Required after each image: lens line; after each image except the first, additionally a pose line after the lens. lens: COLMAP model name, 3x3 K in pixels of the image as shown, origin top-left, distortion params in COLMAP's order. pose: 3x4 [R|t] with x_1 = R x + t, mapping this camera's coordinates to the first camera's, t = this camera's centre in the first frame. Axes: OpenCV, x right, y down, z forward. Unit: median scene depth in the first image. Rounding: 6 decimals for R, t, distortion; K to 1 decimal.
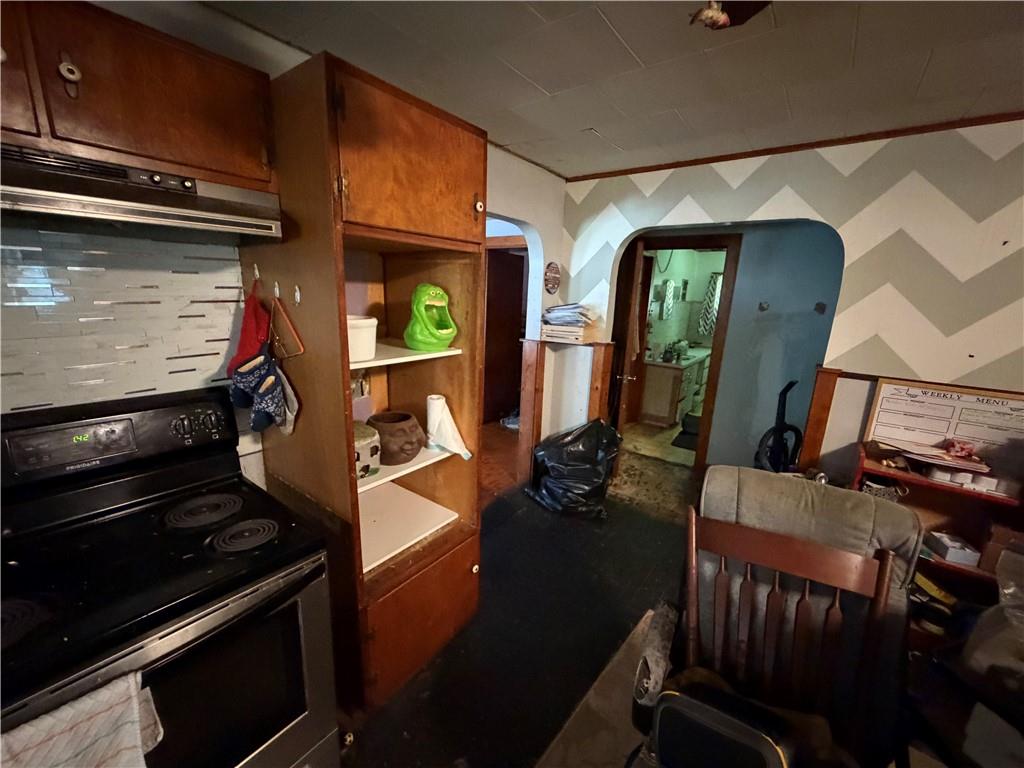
lens RADIAL K [[411.5, 0, 509.6], [0, 411.5, 384.5], [0, 0, 1]] dist [0.001930, 0.000047]
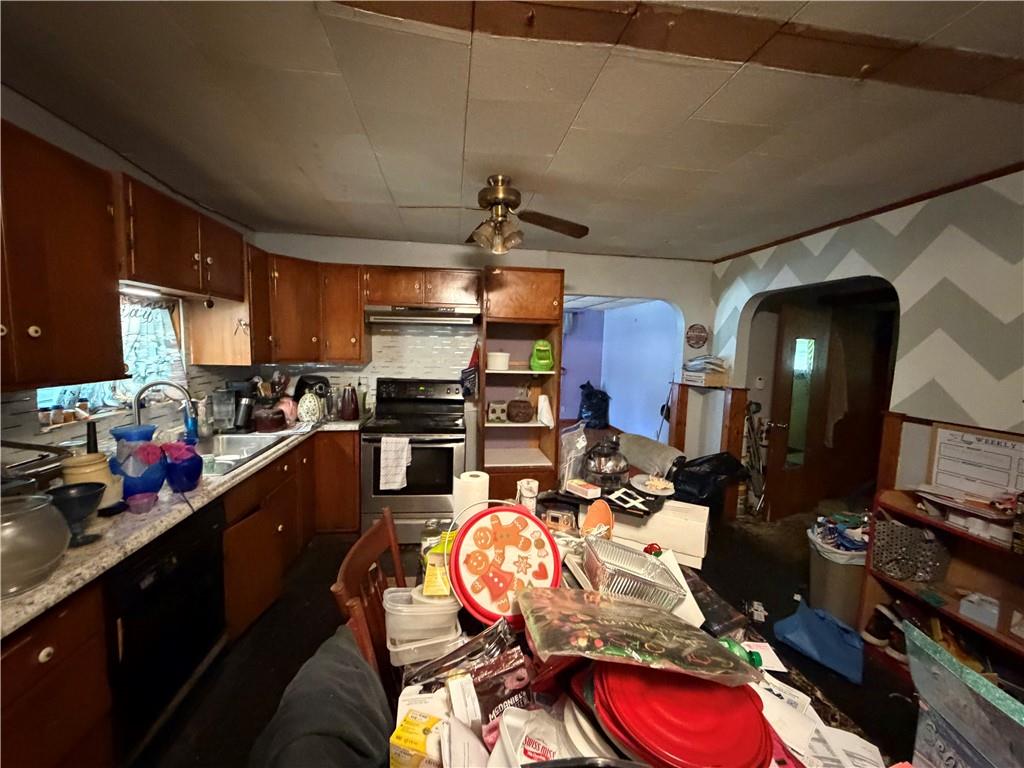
lens RADIAL K [[411.5, 0, 507.8], [0, 411.5, 388.8], [0, 0, 1]] dist [0.001930, 0.000047]
pose [[0.713115, 0.056904, -0.698734, 0.807834], [-0.160447, 0.983493, -0.083655, 0.143572], [0.682440, 0.171765, 0.710474, -0.391099]]
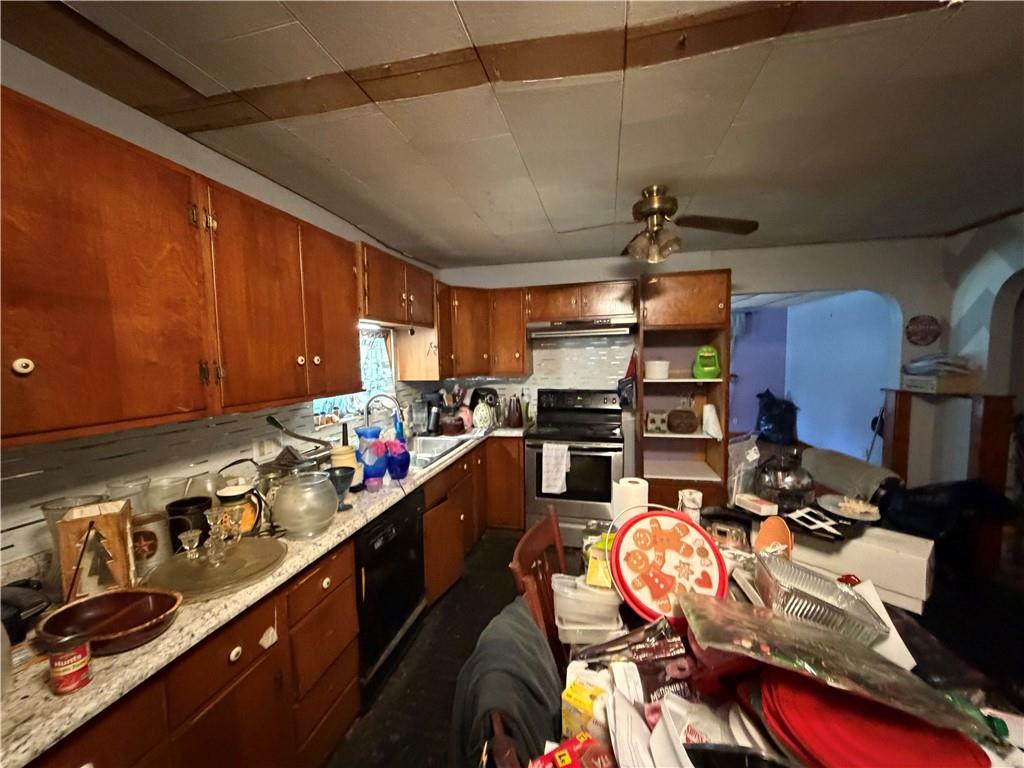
lens RADIAL K [[411.5, 0, 507.3], [0, 411.5, 384.7], [0, 0, 1]] dist [0.001930, 0.000047]
pose [[0.407871, 0.021172, -0.912794, 0.847917], [-0.174383, 0.983134, -0.055117, 0.149793], [0.896232, 0.181657, 0.404684, -0.424793]]
